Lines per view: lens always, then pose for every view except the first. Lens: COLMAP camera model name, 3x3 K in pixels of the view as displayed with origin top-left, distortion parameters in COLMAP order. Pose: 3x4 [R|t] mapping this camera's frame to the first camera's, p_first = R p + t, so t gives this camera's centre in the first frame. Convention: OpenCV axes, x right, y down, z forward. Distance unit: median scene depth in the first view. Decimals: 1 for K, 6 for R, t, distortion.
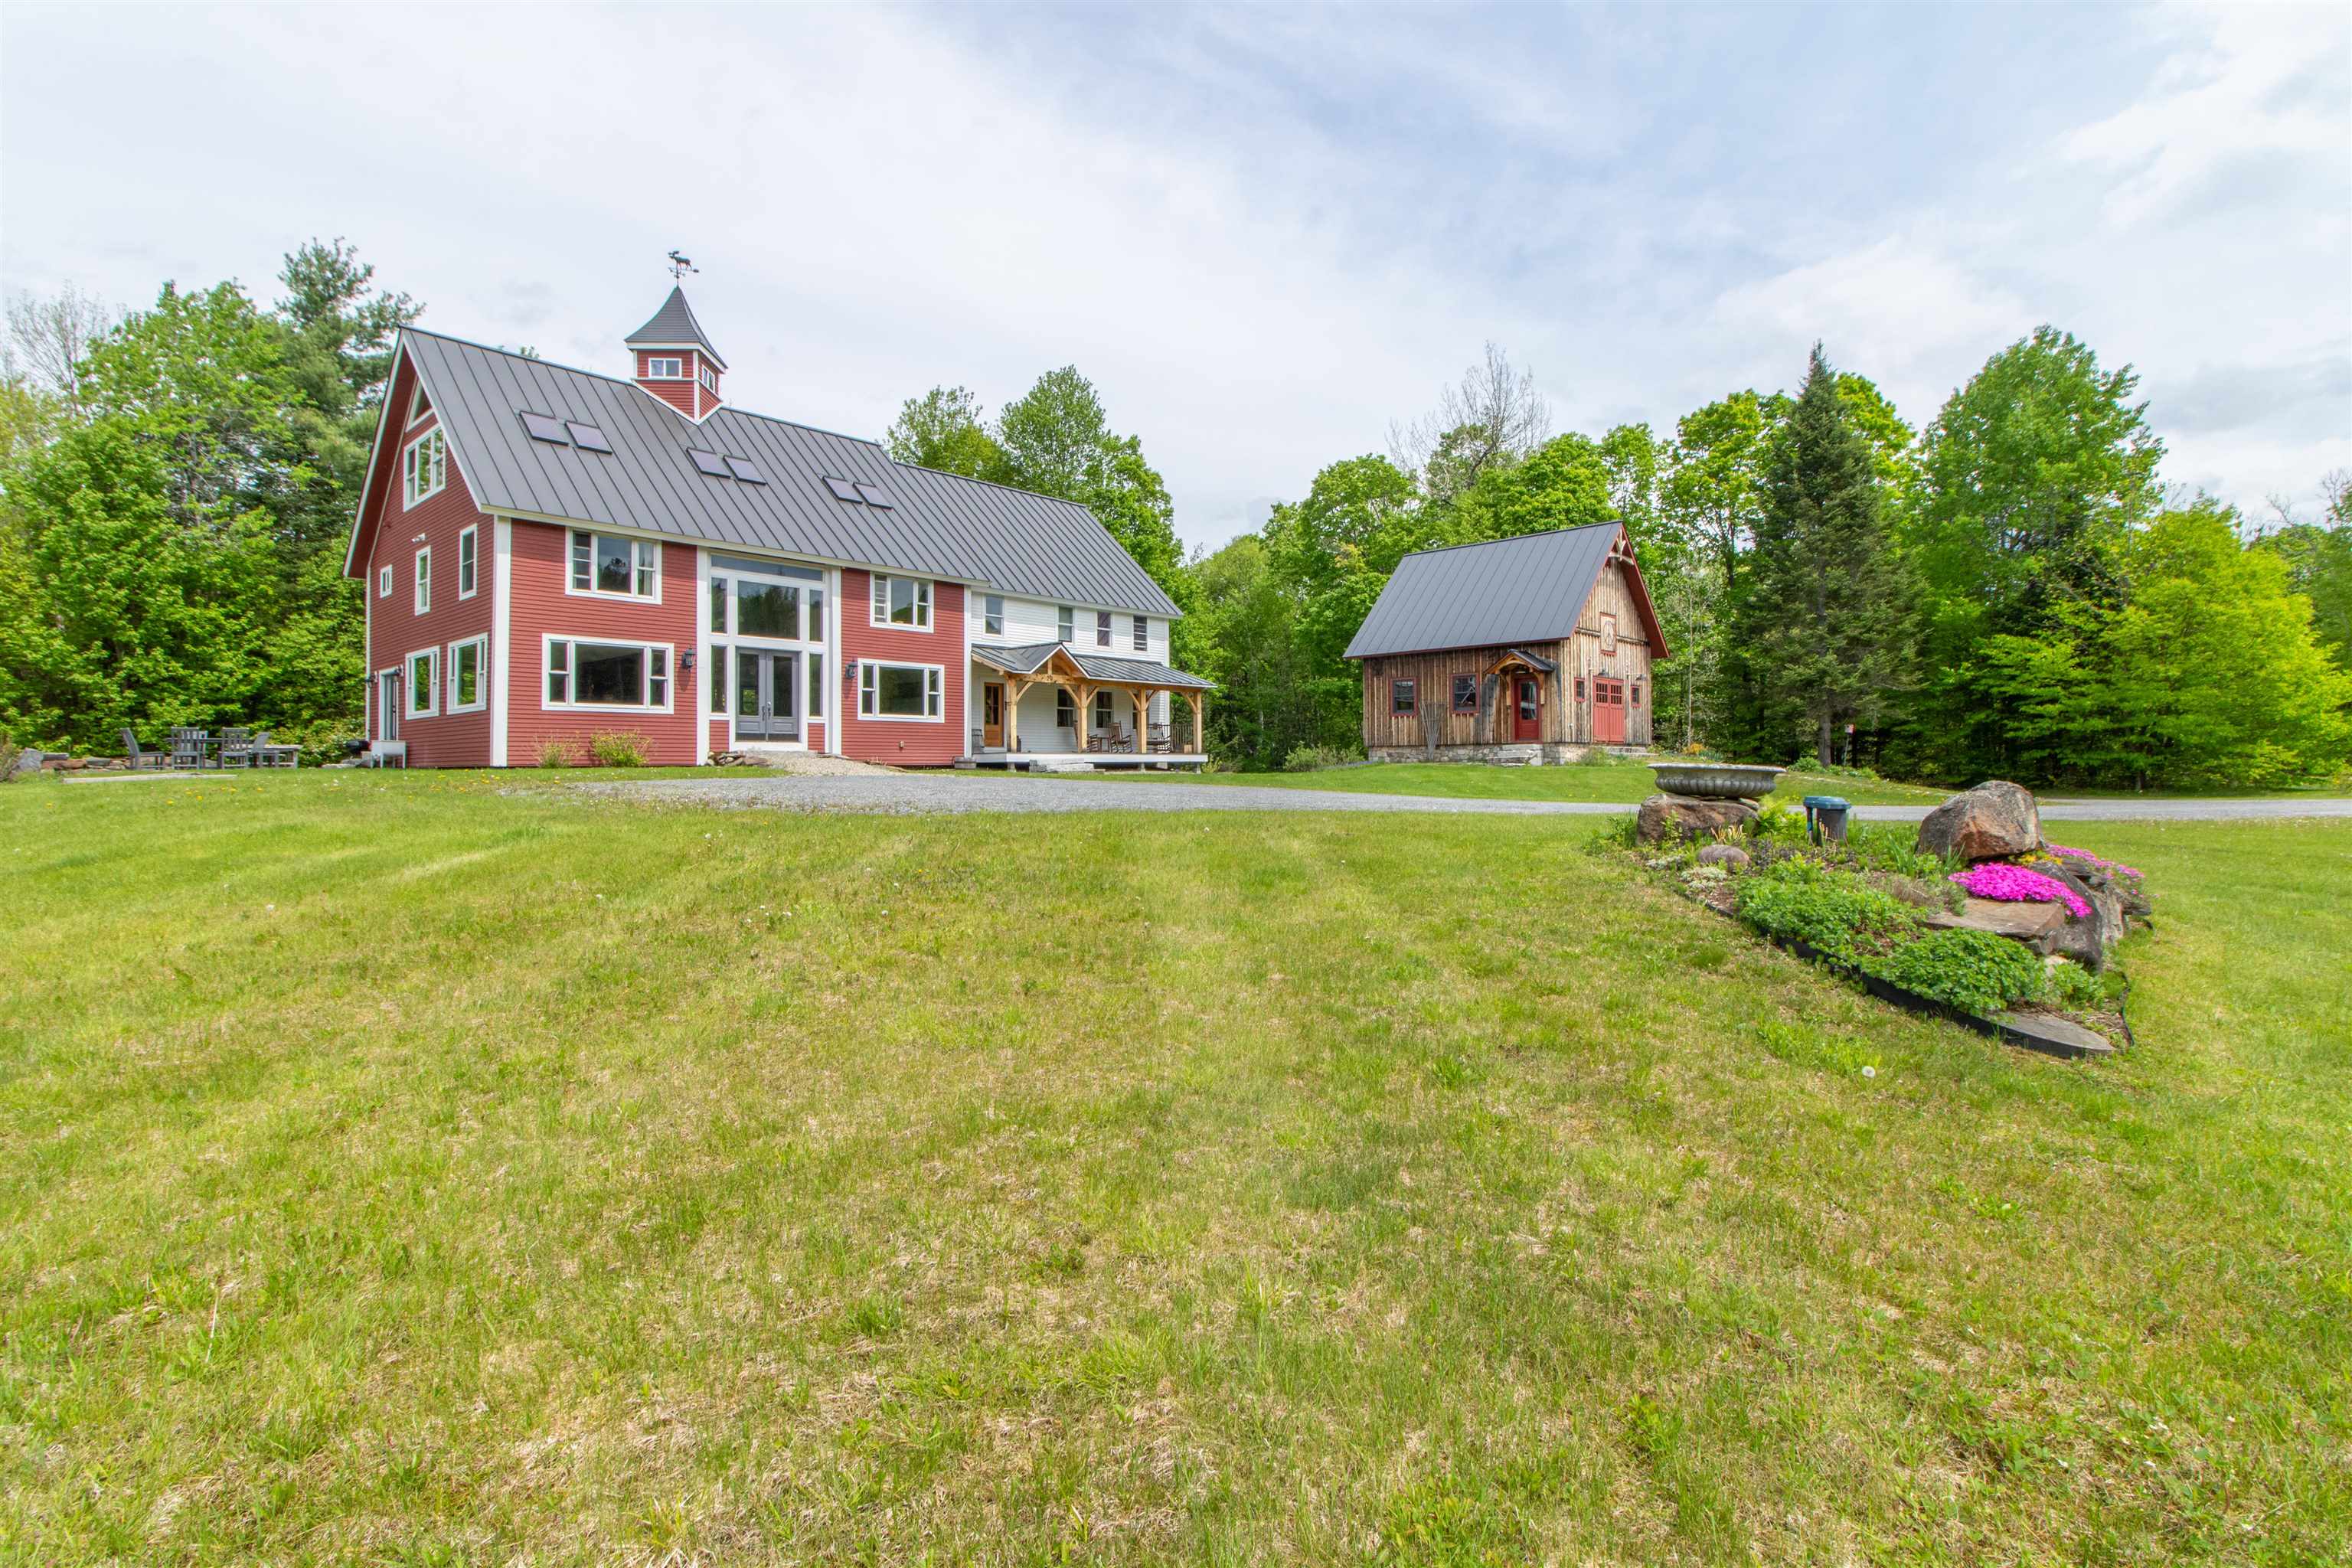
lens RADIAL K [[1070.9, 0, 1185.1], [0, 1070.9, 786.8], [0, 0, 1]] dist [0.002125, 0.000171]
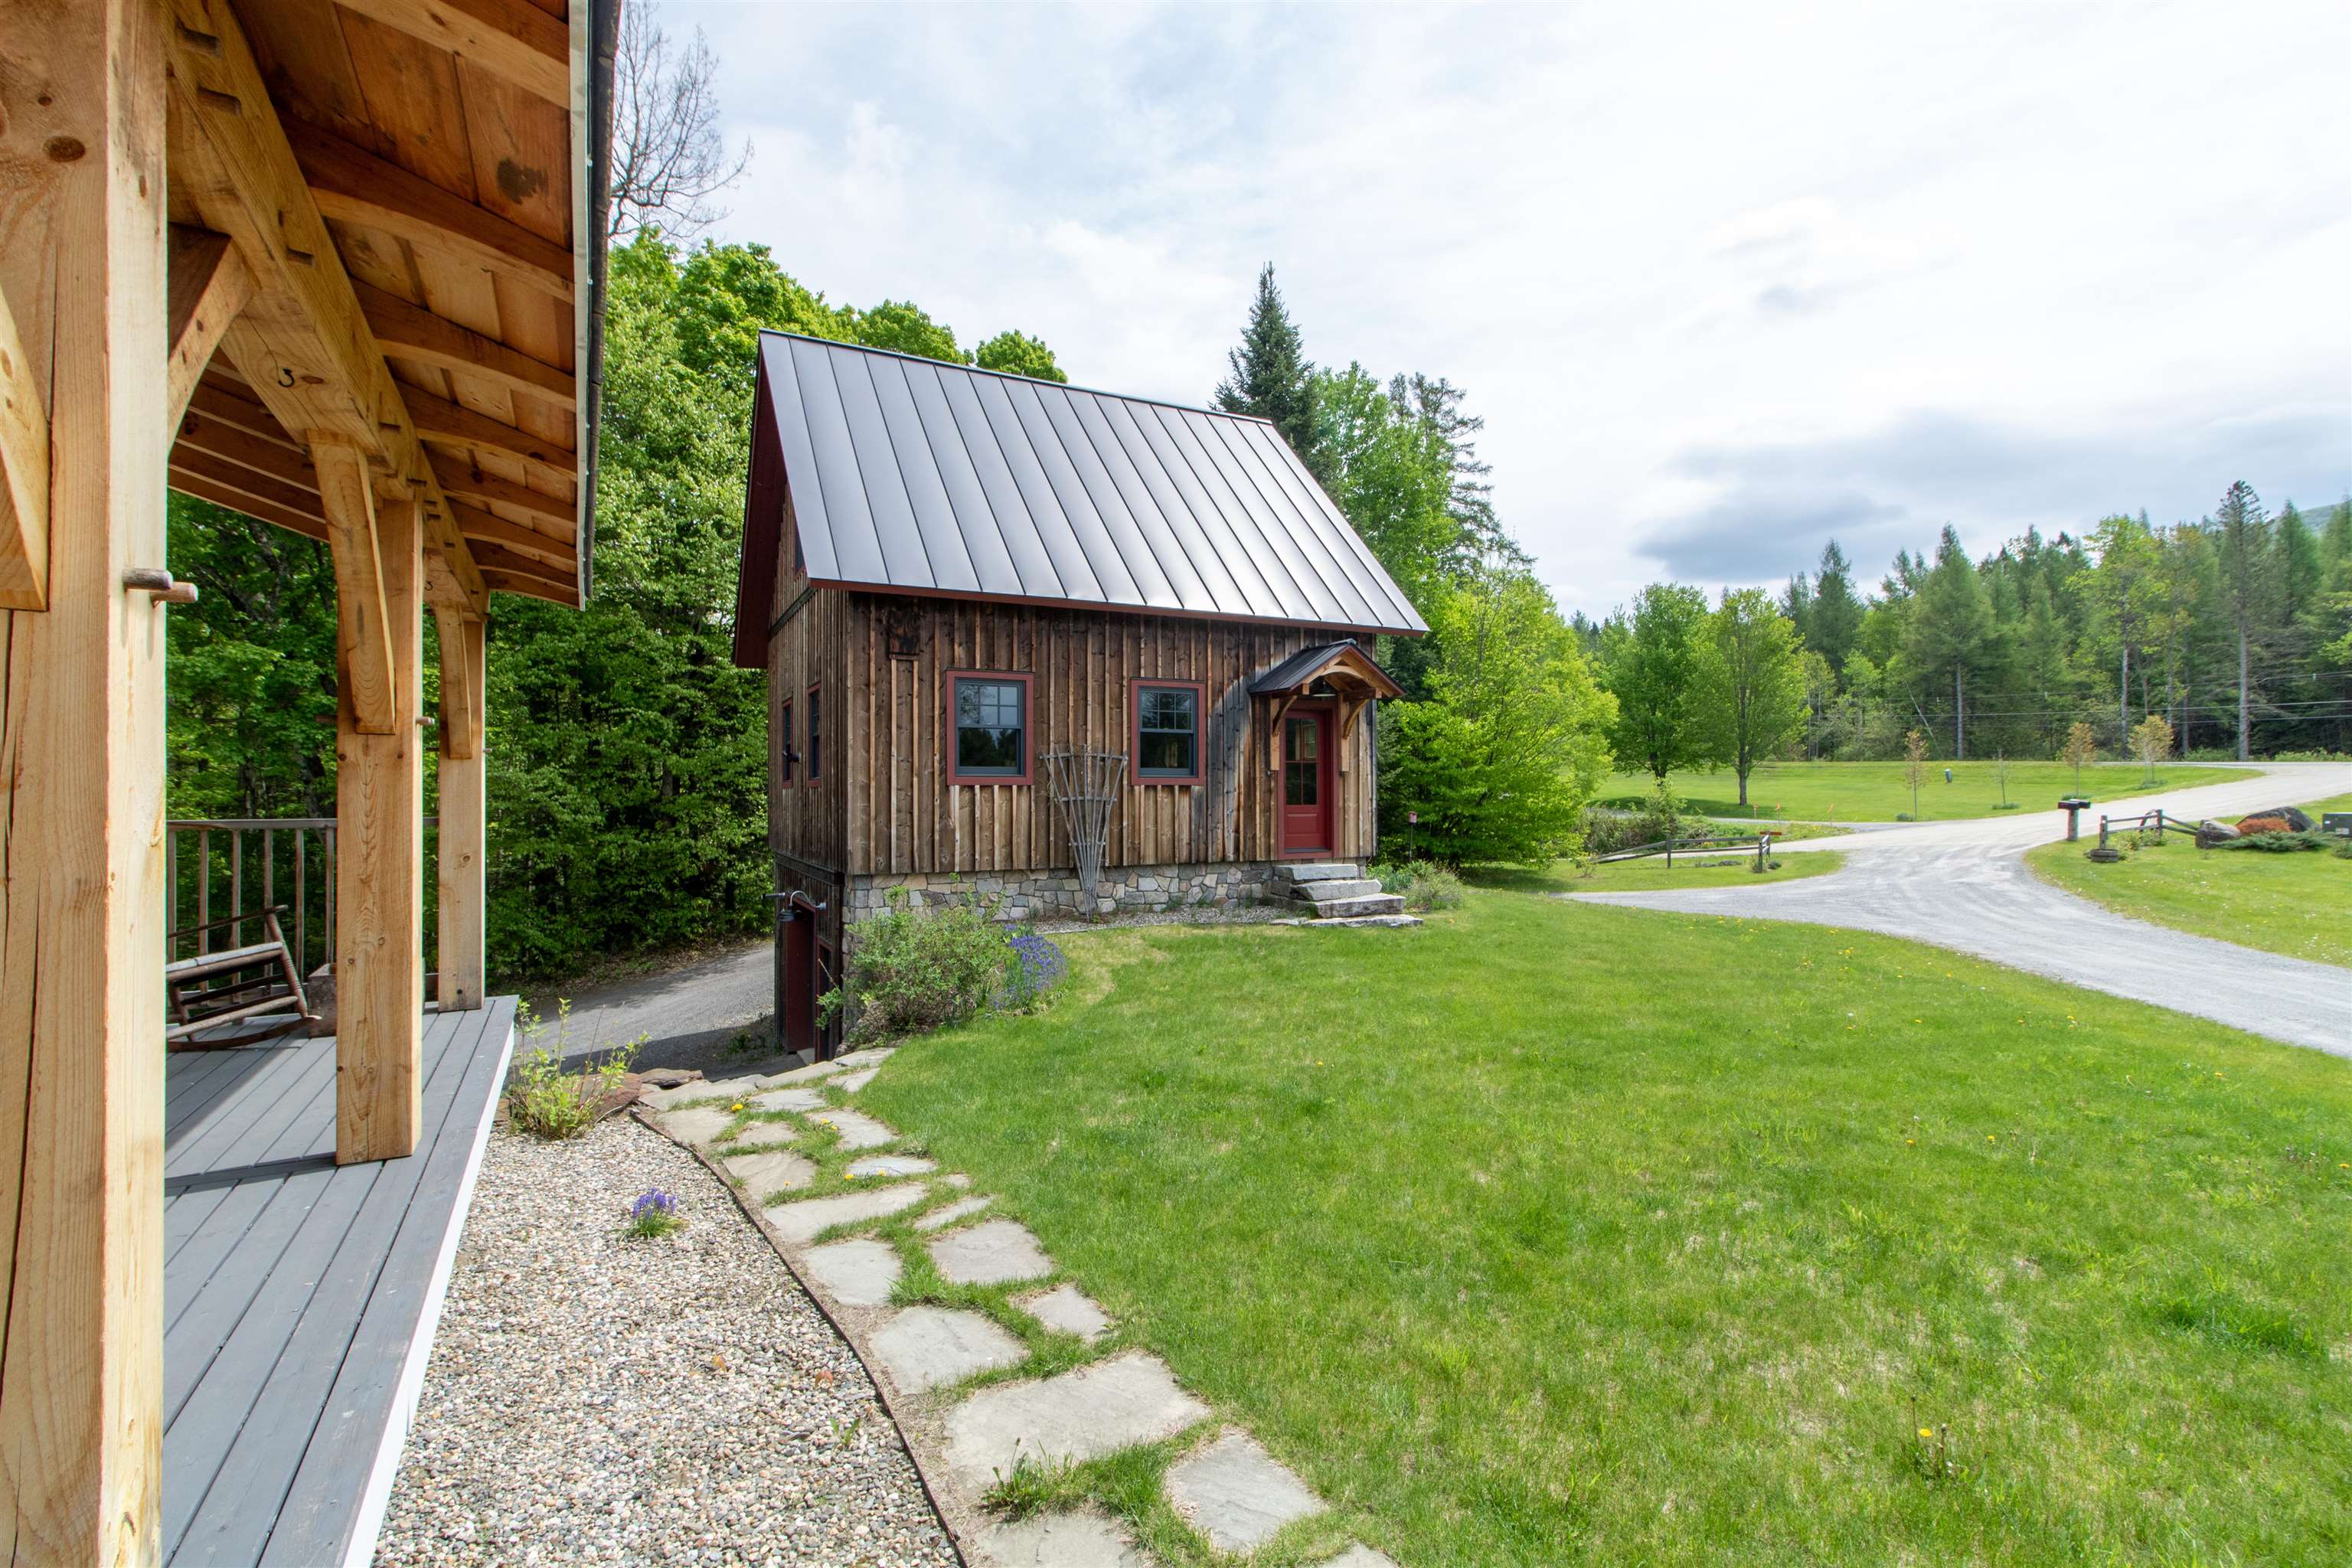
lens RADIAL K [[1070.9, 0, 1185.1], [0, 1070.9, 786.8], [0, 0, 1]] dist [0.002125, 0.000171]
pose [[0.274384, 0.003536, 0.961614, -0.114191], [0.012573, 0.999895, -0.007265, -0.064612], [-0.961538, 0.014084, 0.274310, 0.886044]]
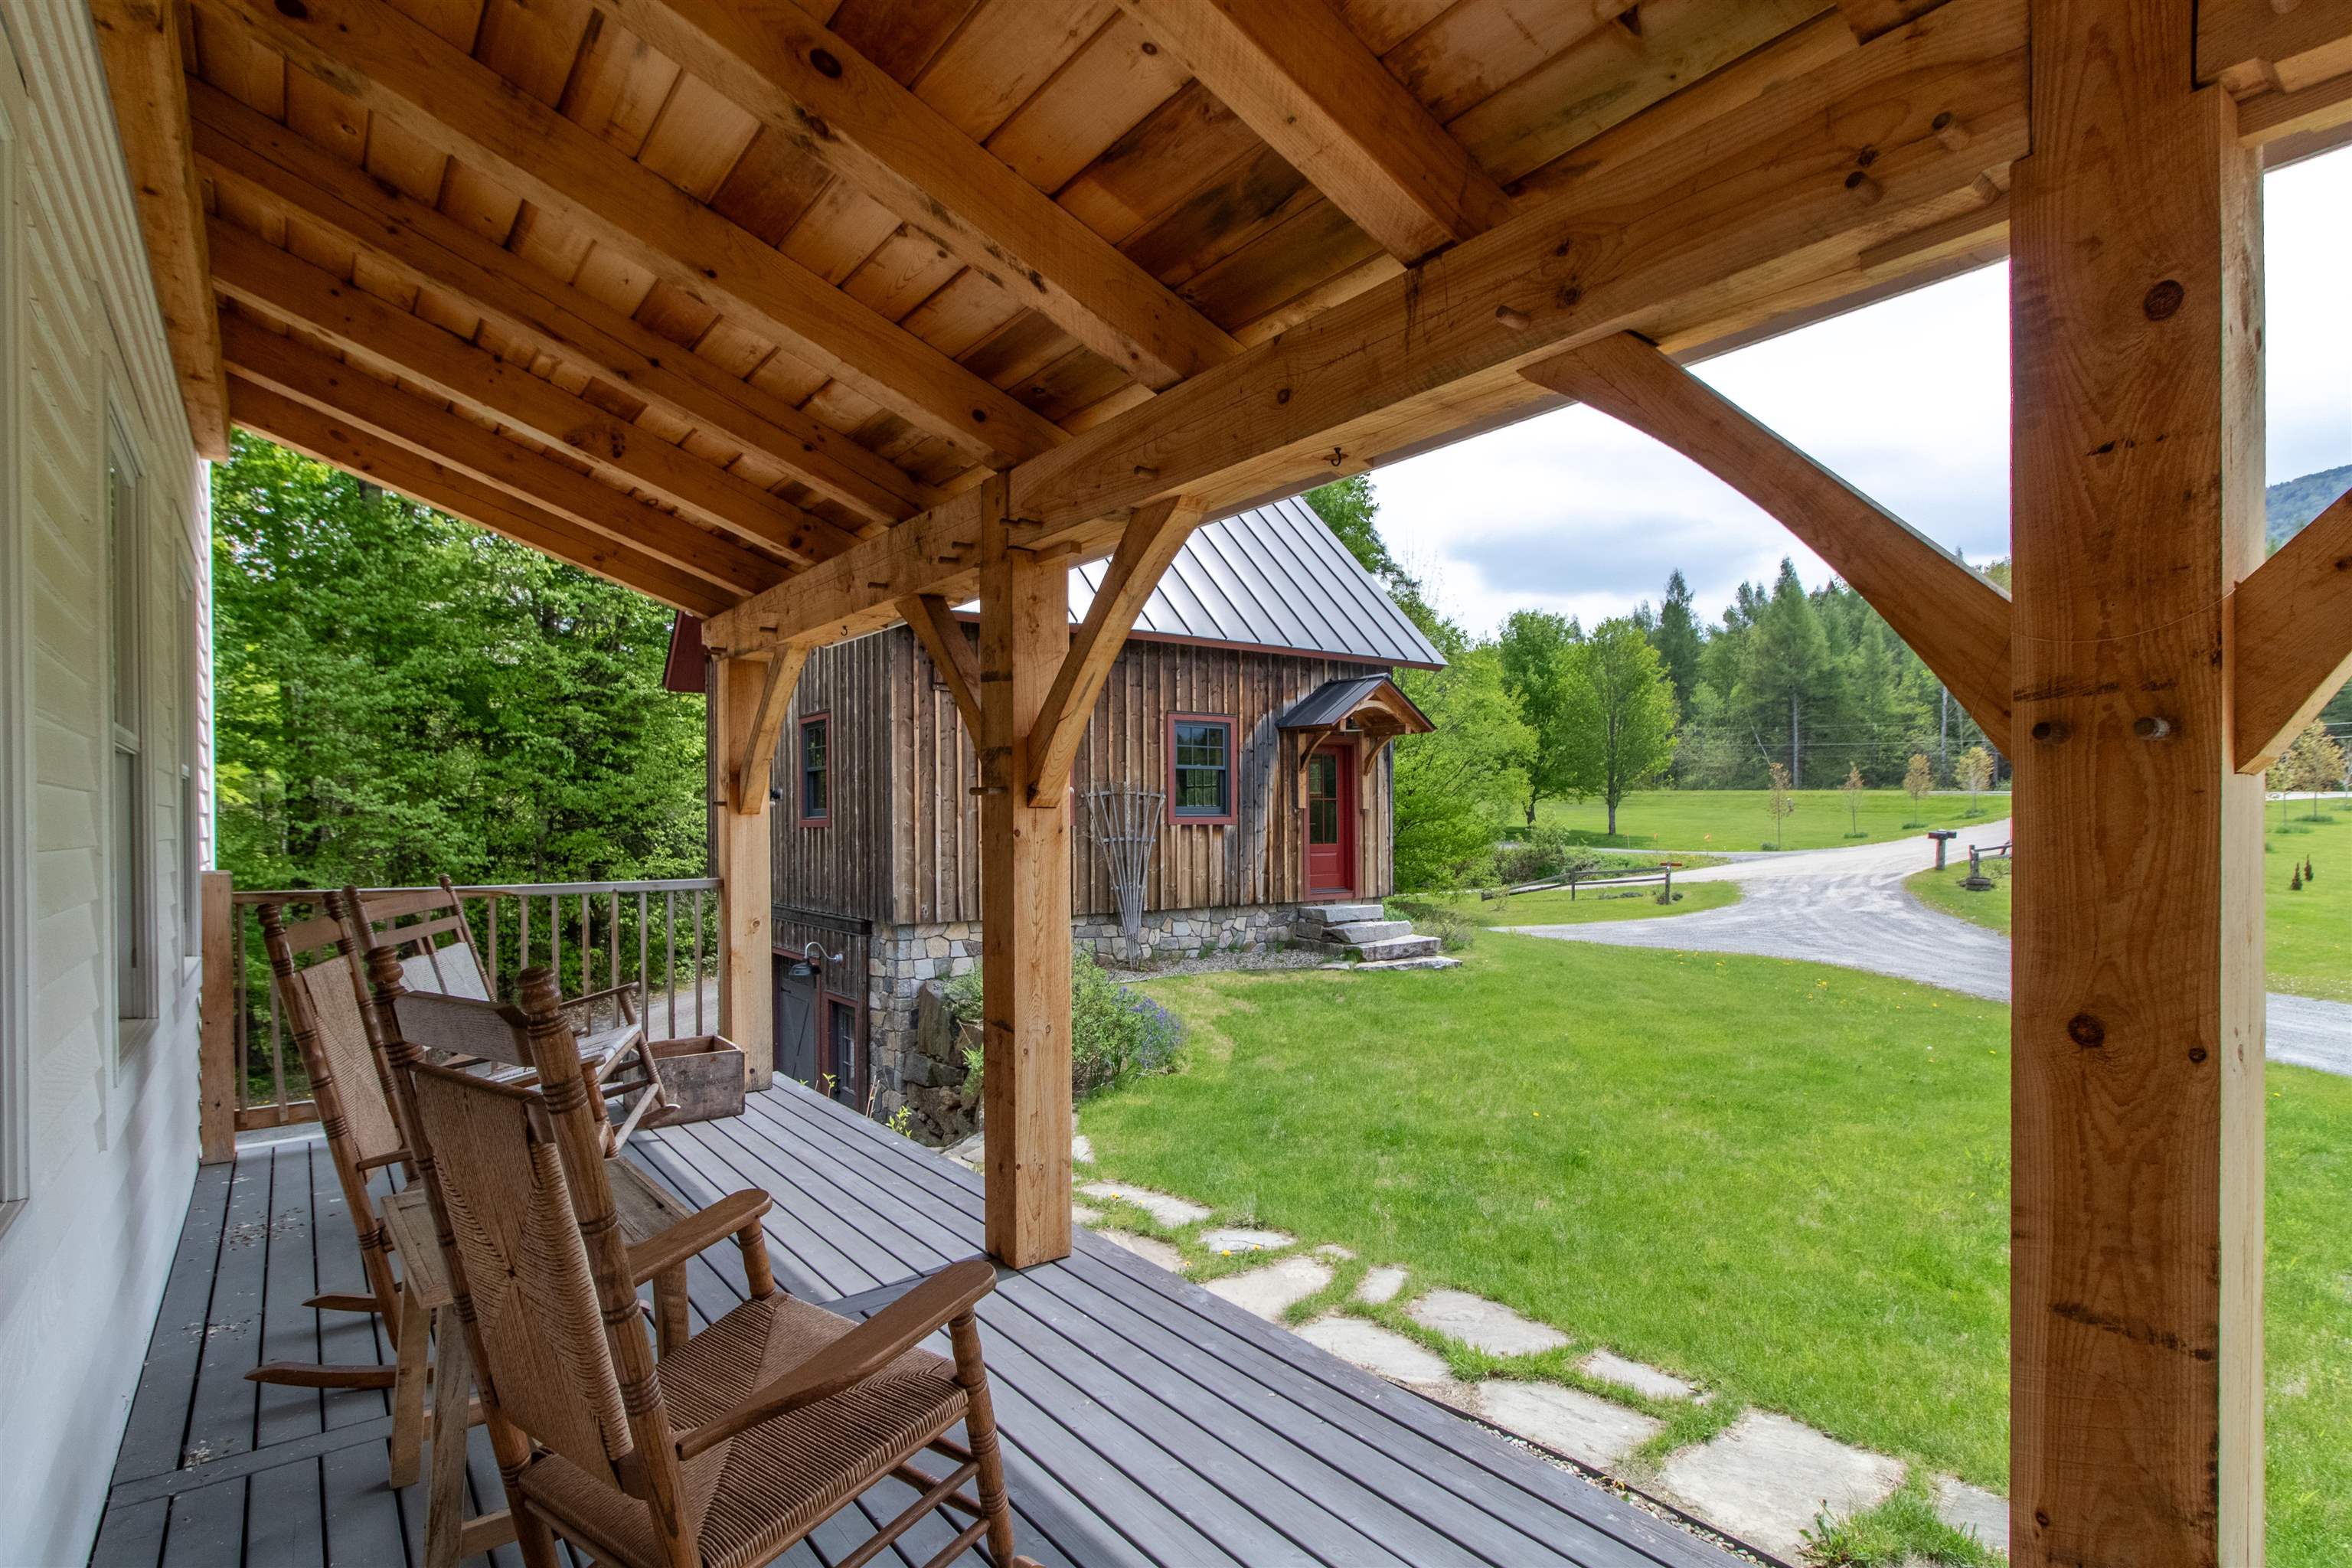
lens RADIAL K [[1141.0, 0, 1163.6], [0, 1141.0, 830.4], [0, 0, 1]] dist [0.001625, 0.000111]
pose [[0.148197, -0.009928, 0.988908, -0.133483], [0.014647, 0.999862, 0.007843, -0.069384], [-0.988849, 0.013322, 0.148322, 0.954143]]
